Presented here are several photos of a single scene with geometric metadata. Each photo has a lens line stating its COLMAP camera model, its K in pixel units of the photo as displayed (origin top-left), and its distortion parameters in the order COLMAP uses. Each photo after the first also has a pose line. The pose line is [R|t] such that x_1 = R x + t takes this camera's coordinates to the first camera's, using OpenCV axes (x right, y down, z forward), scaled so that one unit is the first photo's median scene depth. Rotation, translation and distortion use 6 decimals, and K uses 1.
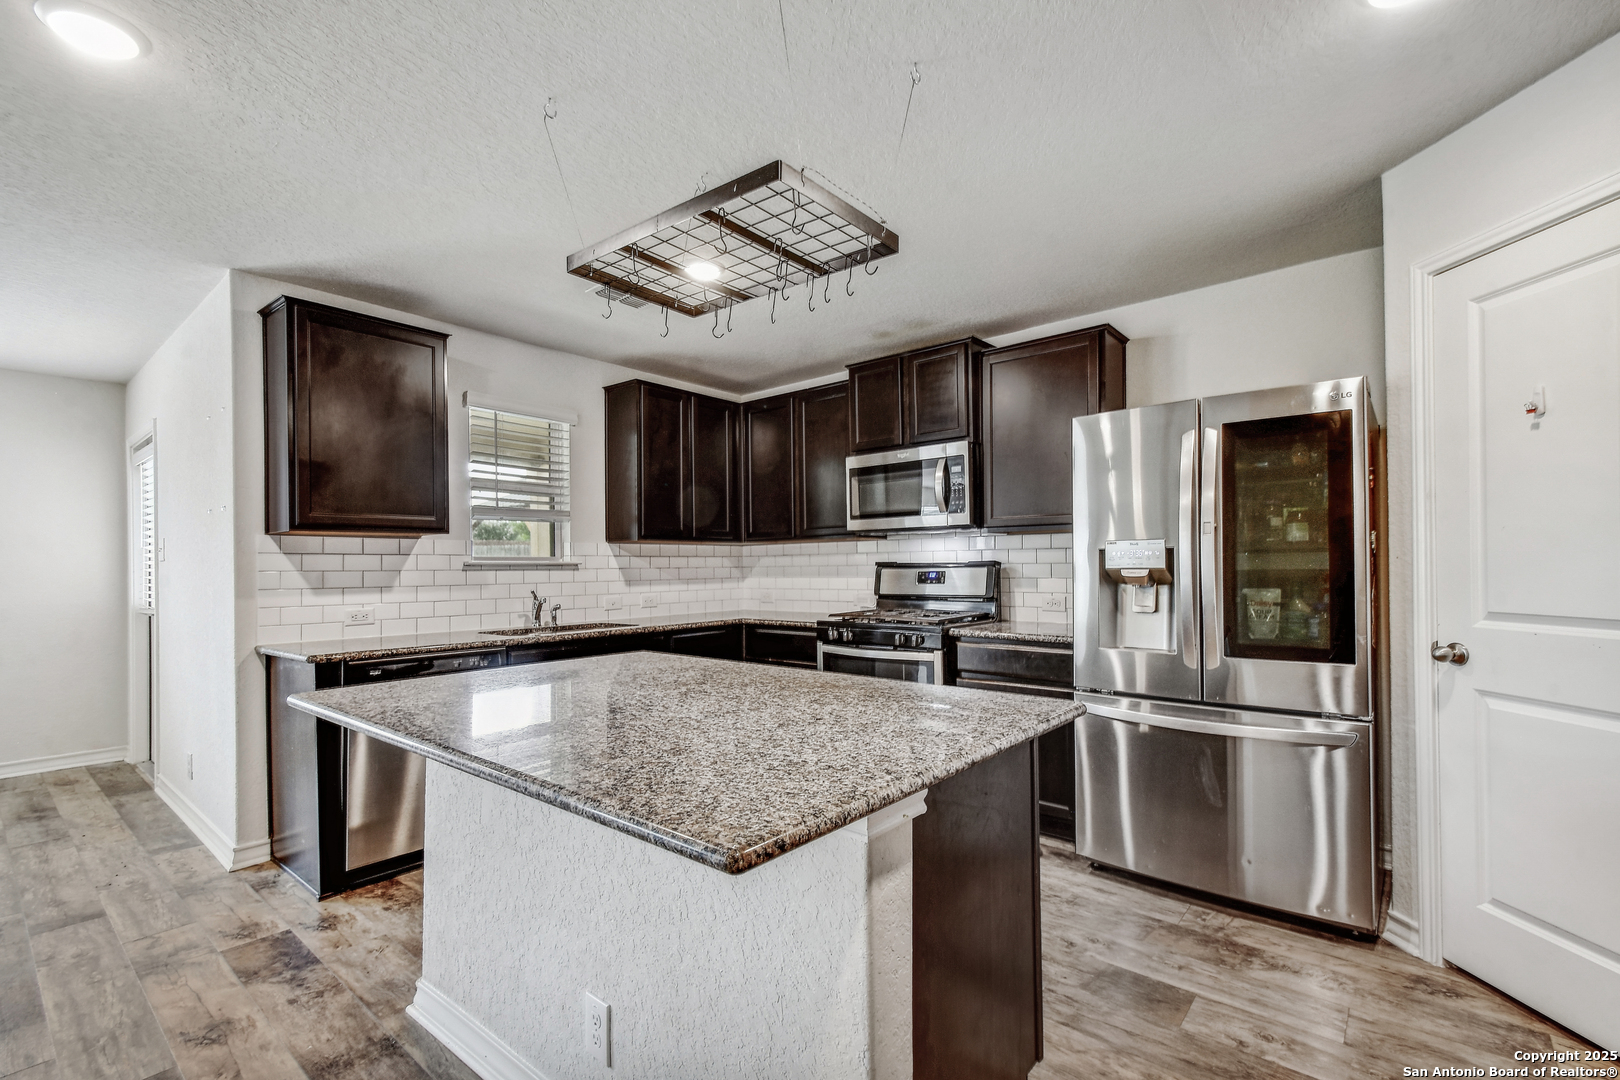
lens RADIAL K [[714.3, 0, 813.7], [0, 714.3, 563.6], [0, 0, 1]] dist [0.009623, -0.000877]
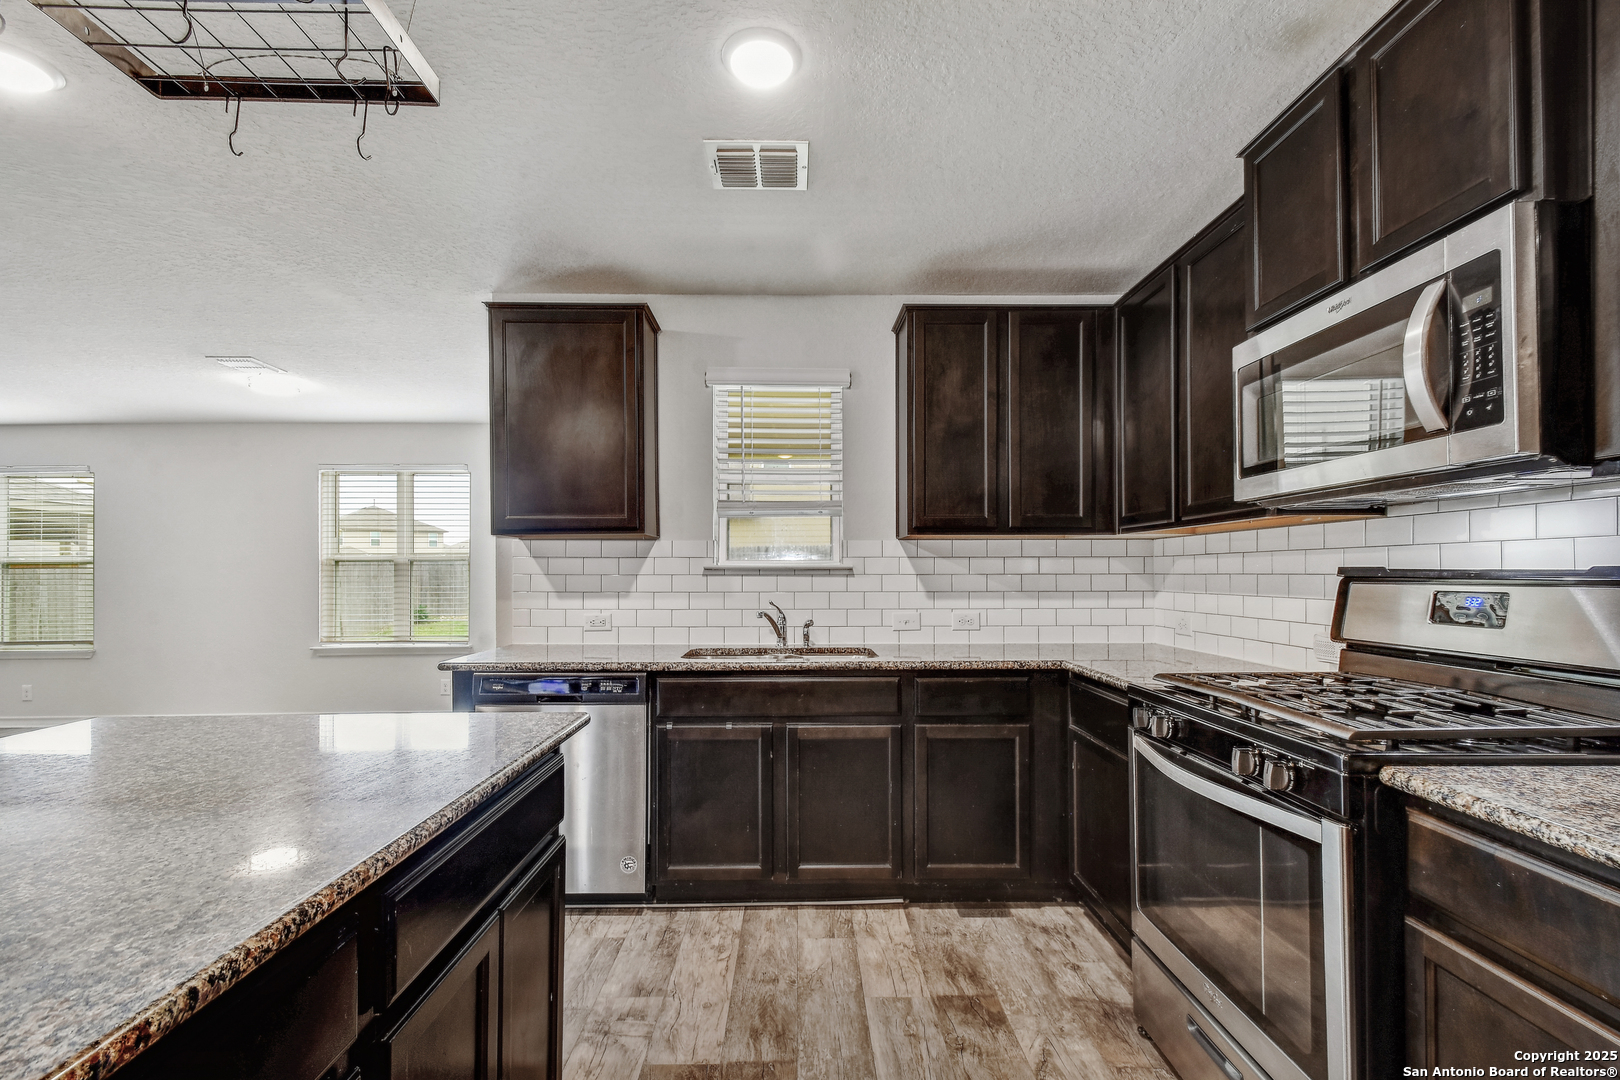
lens RADIAL K [[714.3, 0, 804.2], [0, 714.3, 567.5], [0, 0, 1]] dist [0.009623, -0.000877]
pose [[0.645456, 0.005759, -0.763776, 0.228658], [-0.002027, 0.999981, 0.005828, -0.004763], [0.763795, -0.002213, 0.645455, 0.476371]]
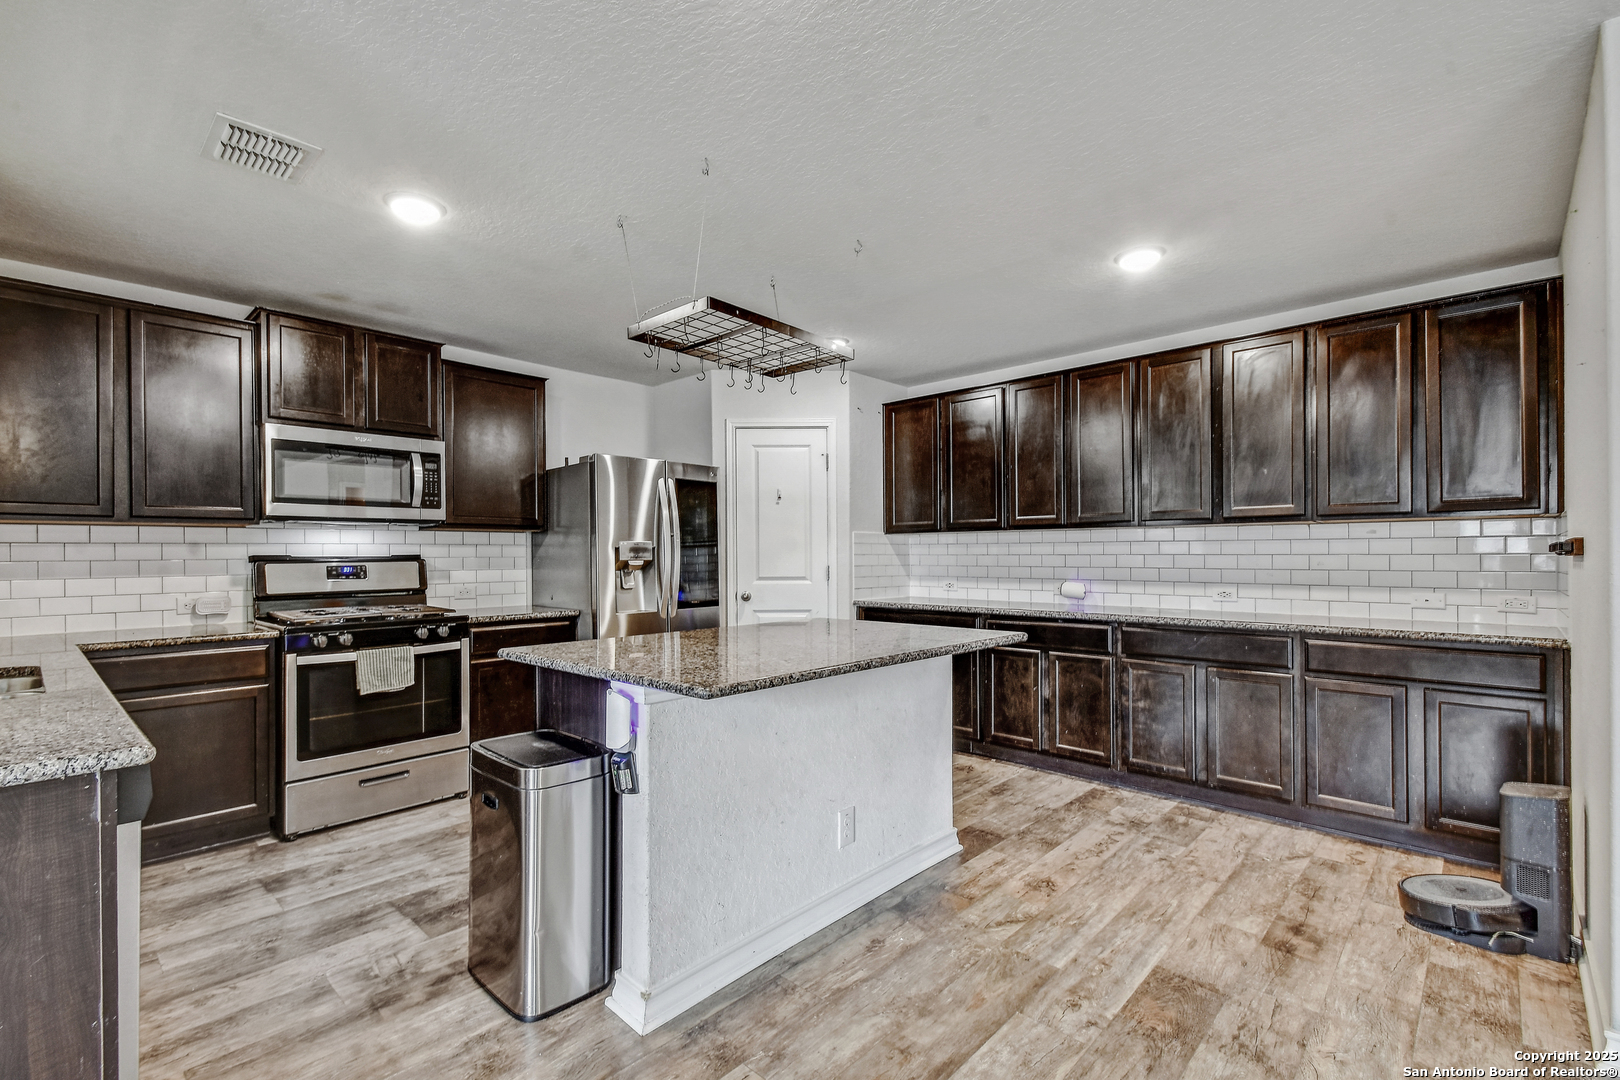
lens RADIAL K [[714.3, 0, 803.0], [0, 714.3, 551.3], [0, 0, 1]] dist [0.009623, -0.000877]
pose [[0.065435, 0.014072, 0.997758, -0.716510], [0.004610, 0.999886, -0.014405, 0.008333], [-0.997846, 0.005543, 0.065362, 0.353759]]
